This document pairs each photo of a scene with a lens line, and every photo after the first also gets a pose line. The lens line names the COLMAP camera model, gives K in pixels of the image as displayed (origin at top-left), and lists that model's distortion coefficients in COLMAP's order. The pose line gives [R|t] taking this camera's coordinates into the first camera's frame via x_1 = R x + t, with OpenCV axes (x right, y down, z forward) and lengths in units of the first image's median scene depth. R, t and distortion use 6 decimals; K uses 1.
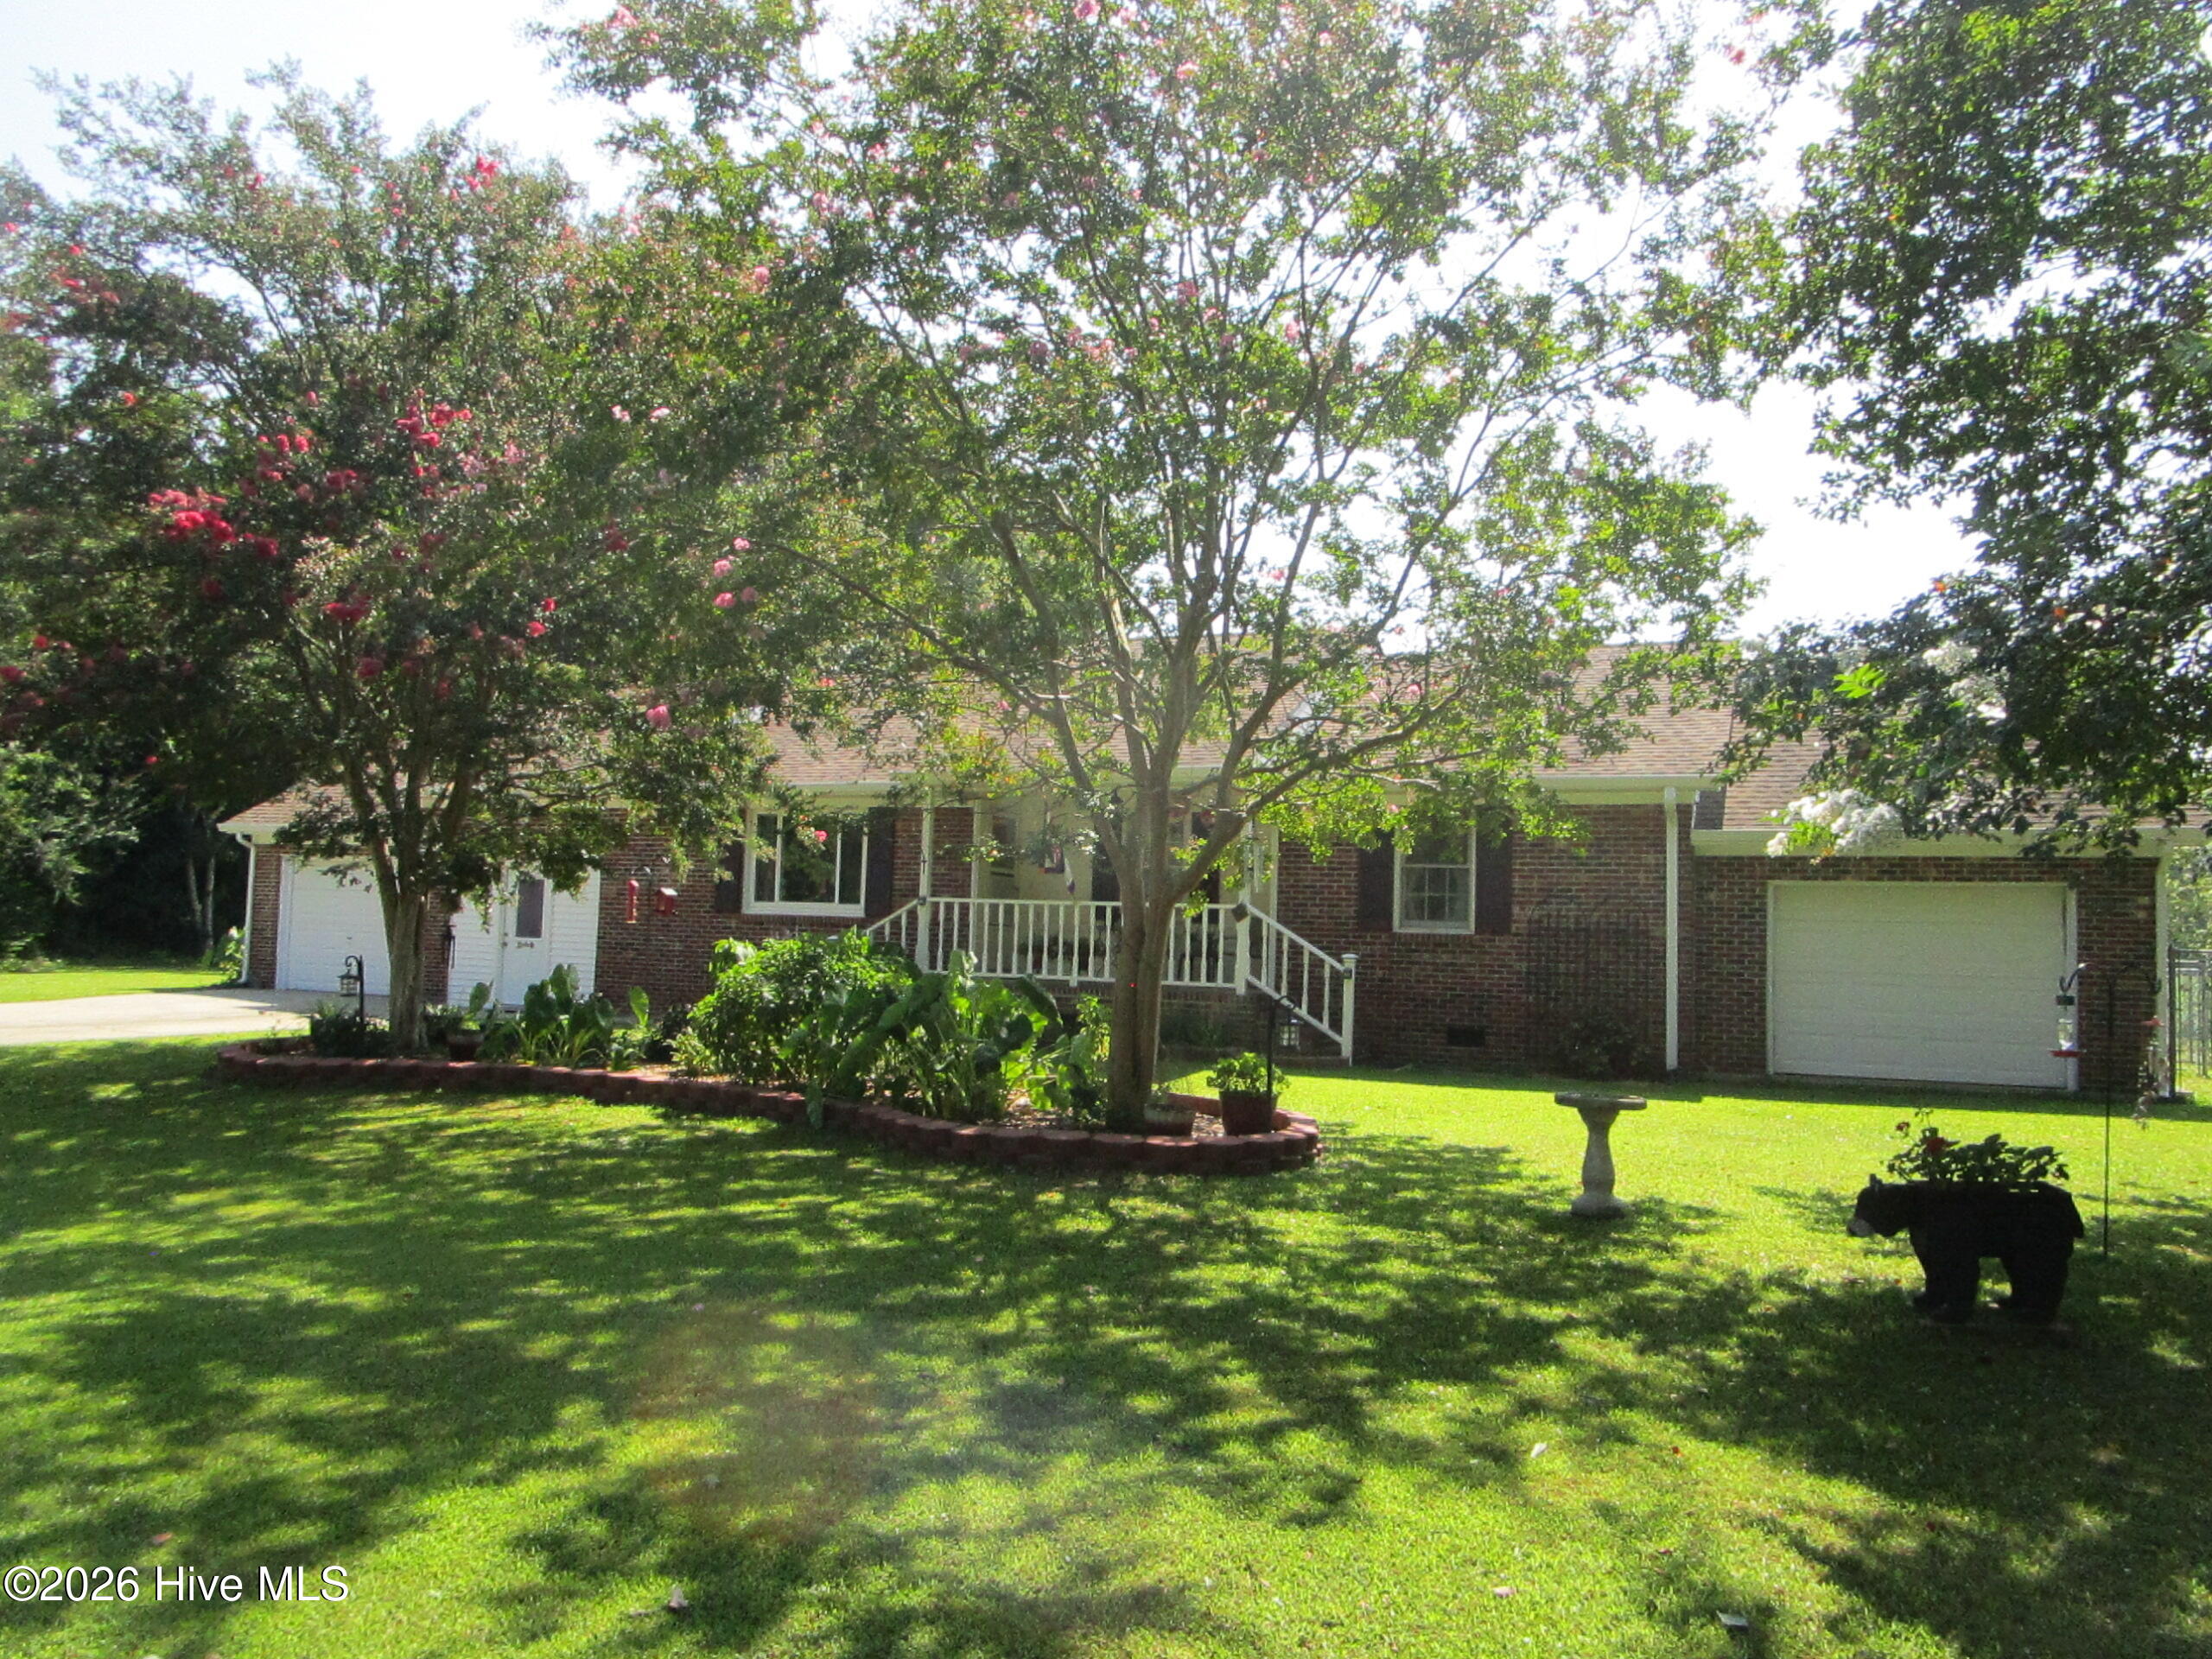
lens RADIAL K [[1650.4, 0, 1088.5], [0, 1650.4, 818.1], [0, 0, 1]] dist [0.003820, 0.000089]
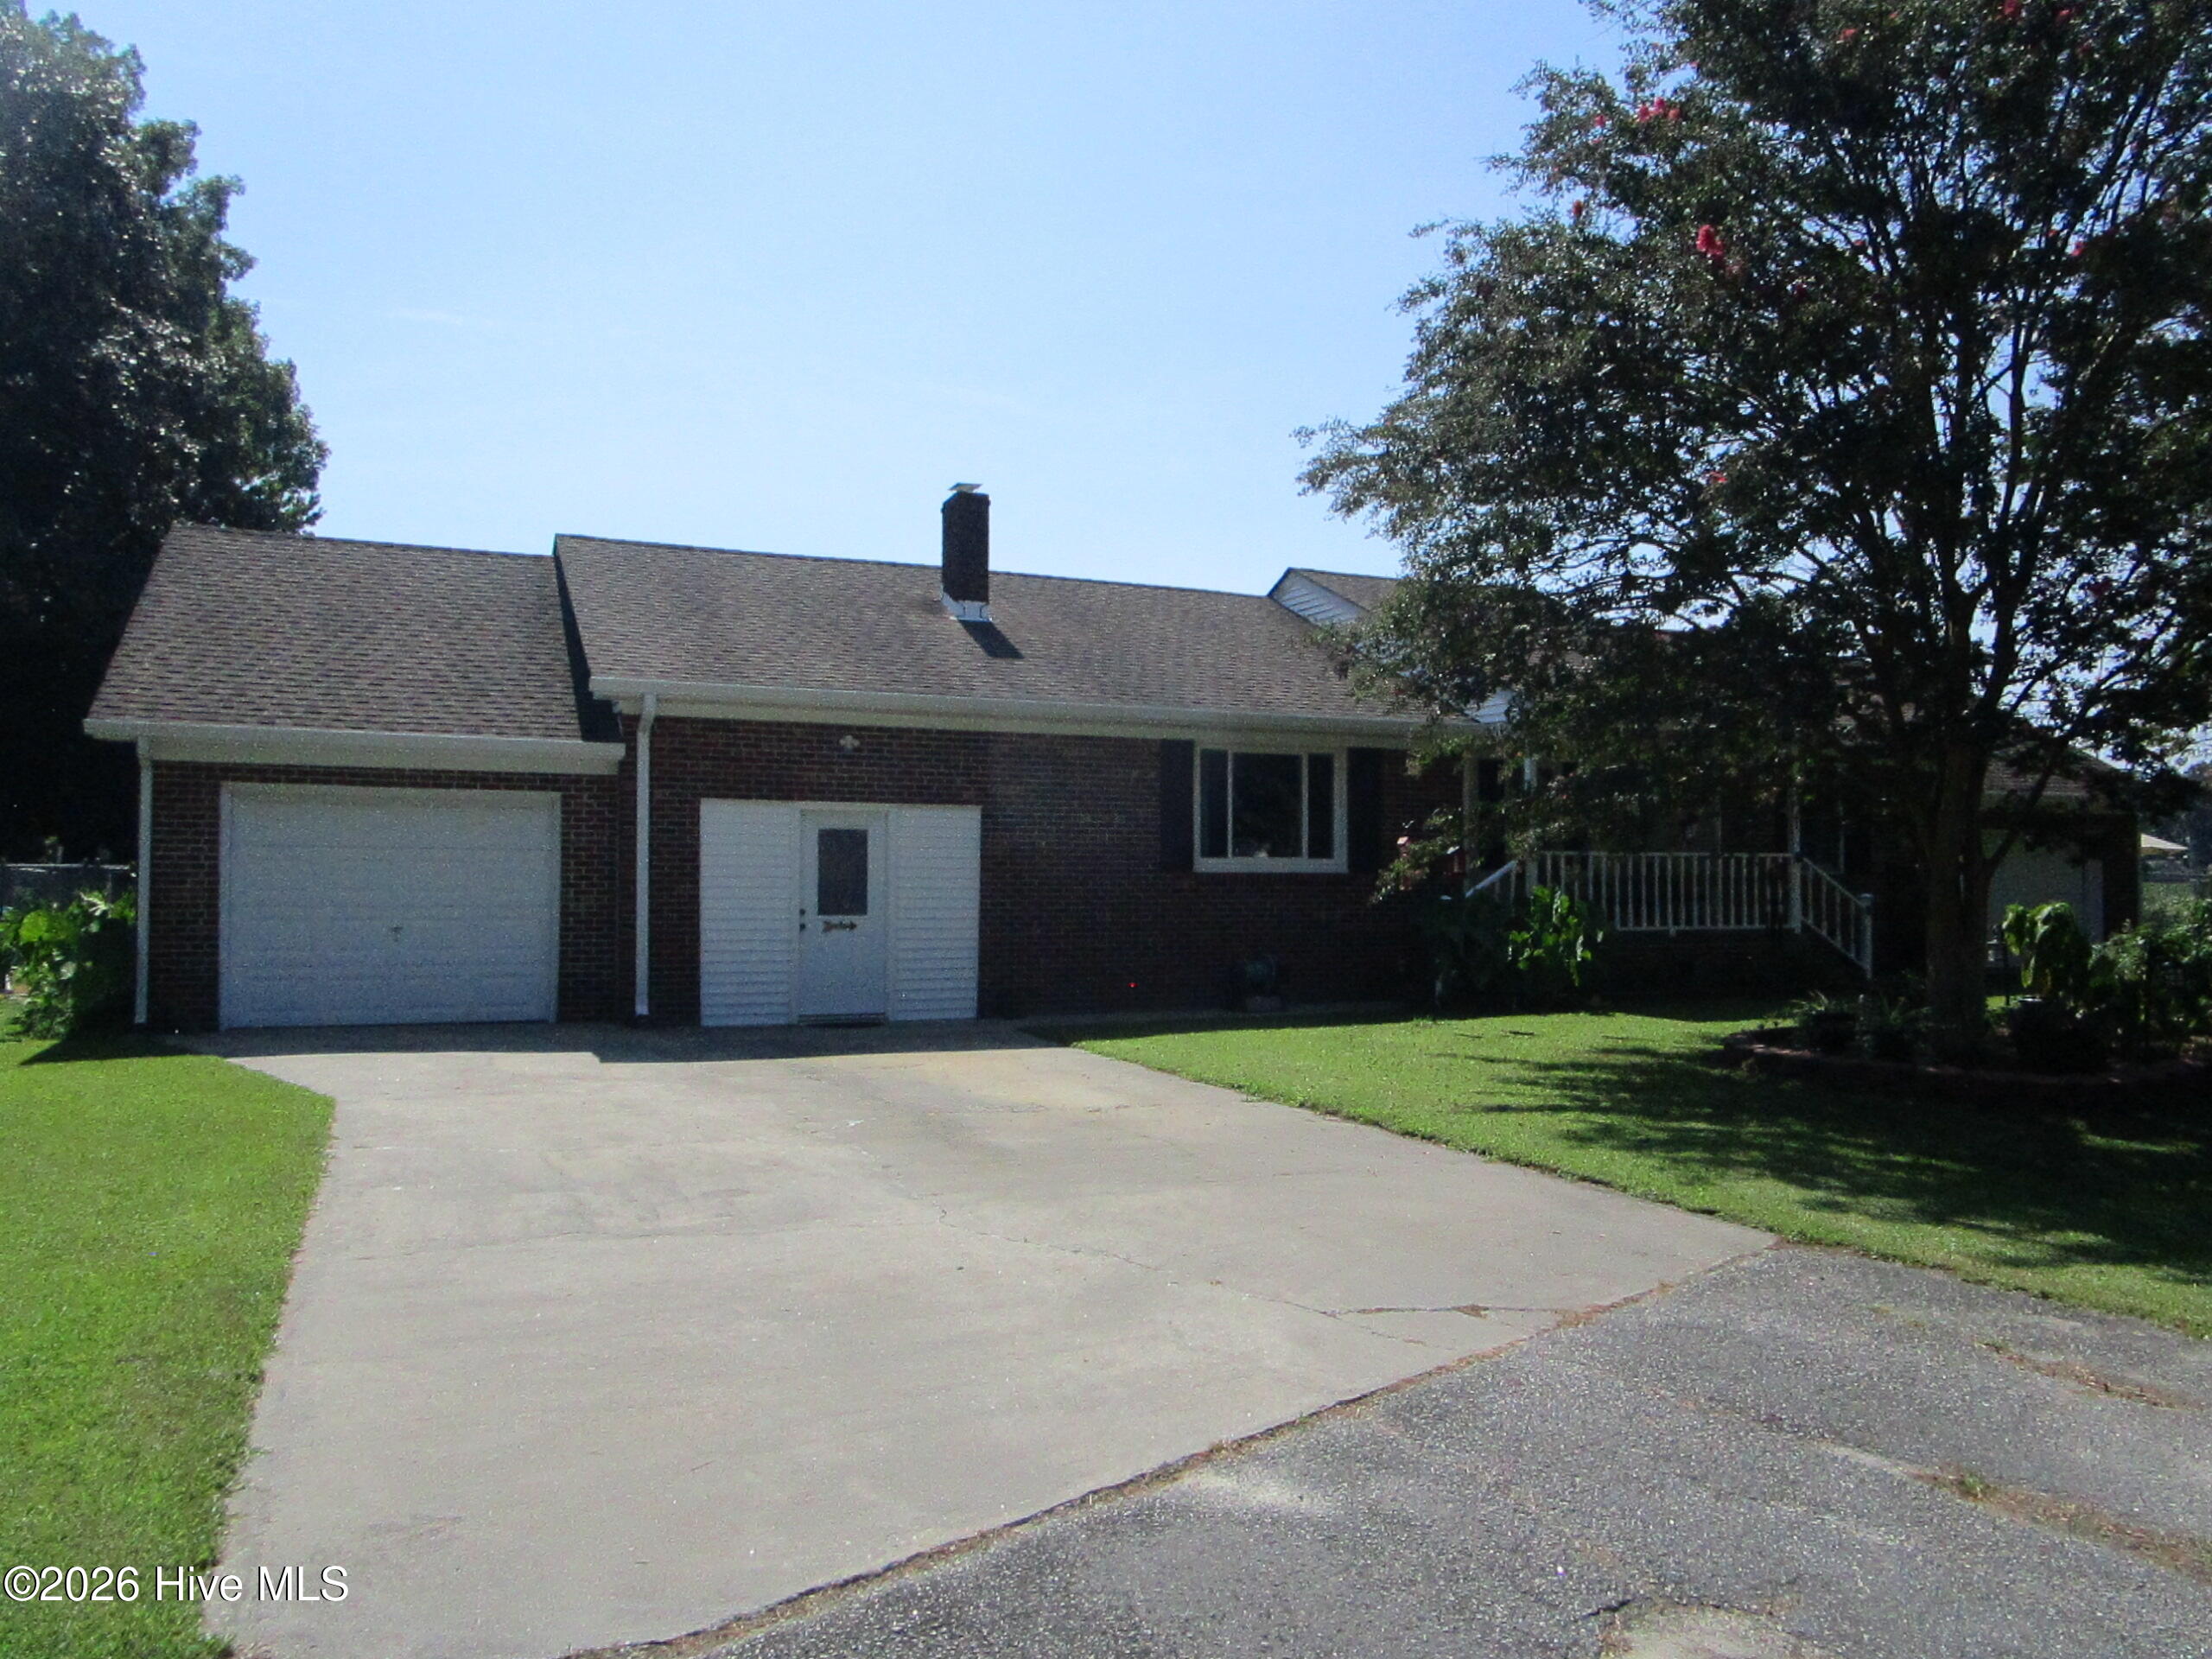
lens RADIAL K [[1569.5, 0, 1122.6], [0, 1569.5, 813.7], [0, 0, 1]] dist [-0.026965, 0.011100]
pose [[0.650714, 0.001461, 0.759322, -1.025886], [-0.033772, 0.999064, 0.027020, 0.013145], [-0.758572, -0.043226, 0.650154, 0.674552]]
